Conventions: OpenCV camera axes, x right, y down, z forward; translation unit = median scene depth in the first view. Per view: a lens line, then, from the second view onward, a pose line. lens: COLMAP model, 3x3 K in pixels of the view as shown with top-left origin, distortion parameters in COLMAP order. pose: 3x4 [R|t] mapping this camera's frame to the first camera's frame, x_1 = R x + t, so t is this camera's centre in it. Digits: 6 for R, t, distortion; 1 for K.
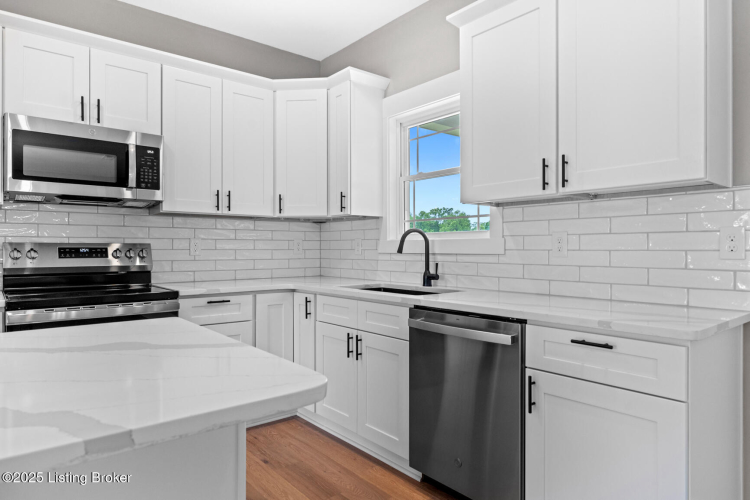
lens RADIAL K [[463.3, 0, 373.1], [0, 463.3, 250.1], [0, 0, 1]] dist [-0.001164, 0.000877]
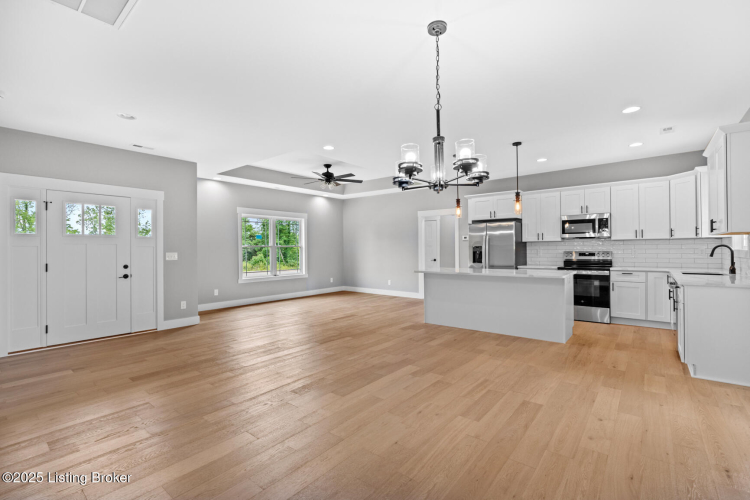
lens RADIAL K [[338.5, 0, 375.5], [0, 338.5, 249.2], [0, 0, 1]] dist [-0.004347, 0.001280]
pose [[0.195845, -0.001897, -0.980633, 1.282464], [0.006753, 0.999977, -0.000586, -0.037150], [0.980612, -0.006507, 0.195853, -0.798024]]
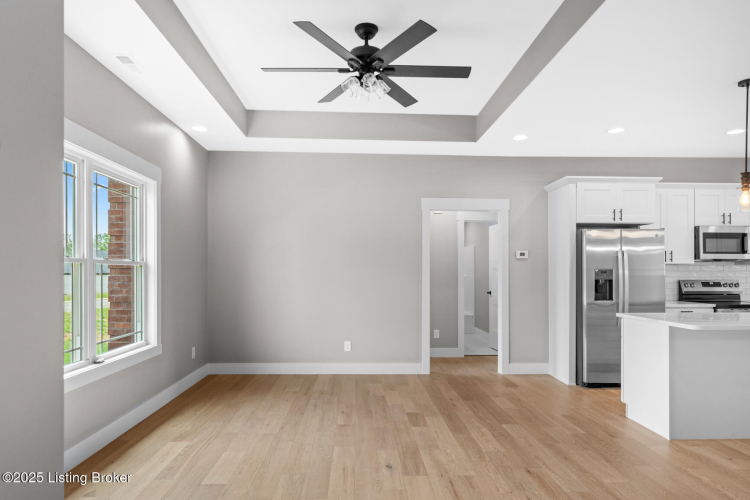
lens RADIAL K [[463.3, 0, 376.2], [0, 463.3, 270.5], [0, 0, 1]] dist [-0.001164, 0.000877]
pose [[0.795829, -0.003692, -0.605510, -0.564321], [-0.002175, 0.999958, -0.008955, -0.035584], [0.605517, 0.008444, 0.795788, -1.598515]]
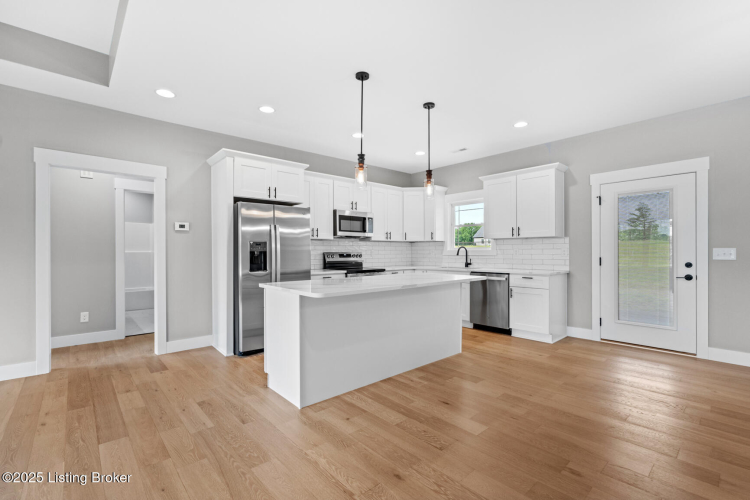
lens RADIAL K [[338.5, 0, 375.0], [0, 338.5, 253.1], [0, 0, 1]] dist [-0.004347, 0.001280]
pose [[0.999306, -0.003558, 0.037070, -0.522920], [0.003509, 0.999993, 0.001384, -0.011290], [-0.037075, -0.001253, 0.999312, -1.029829]]
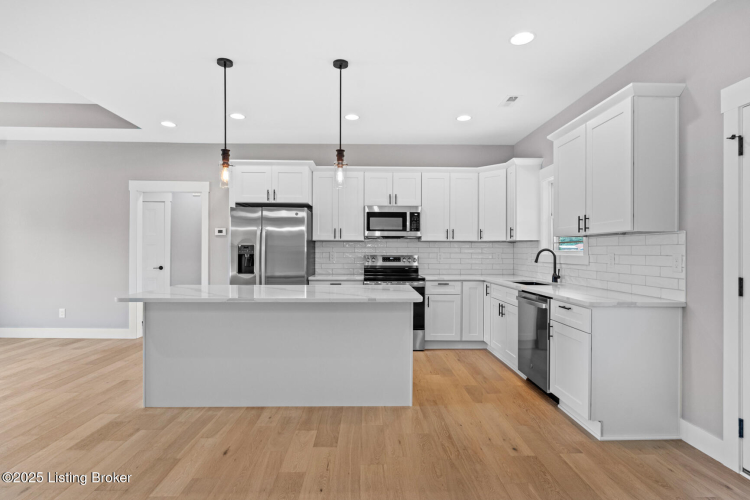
lens RADIAL K [[380.4, 0, 375.7], [0, 380.4, 250.6], [0, 0, 1]] dist [-0.003613, 0.000807]
pose [[0.783759, 0.002937, -0.621058, 0.492454], [-0.006306, 0.999975, -0.003230, -0.031742], [0.621033, 0.006448, 0.783758, -0.538144]]
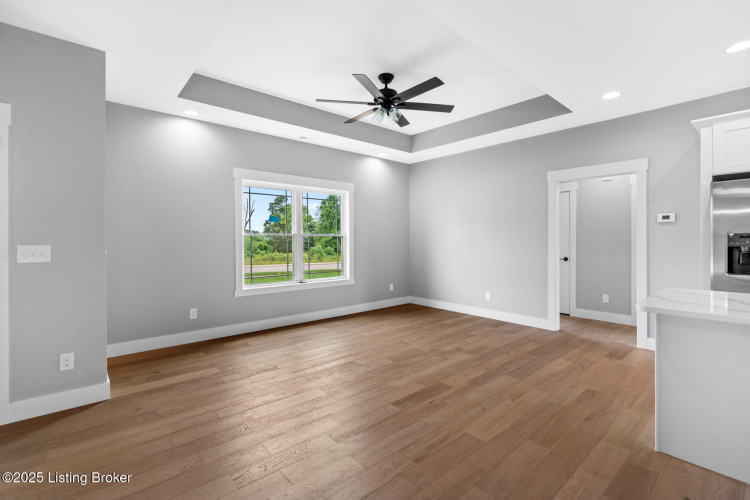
lens RADIAL K [[338.5, 0, 375.9], [0, 338.5, 243.2], [0, 0, 1]] dist [-0.004347, 0.001280]
pose [[0.025988, 0.007699, -0.999633, 0.012426], [0.001456, 0.999969, 0.007740, -0.037839], [0.999661, -0.001656, 0.025976, -0.719839]]
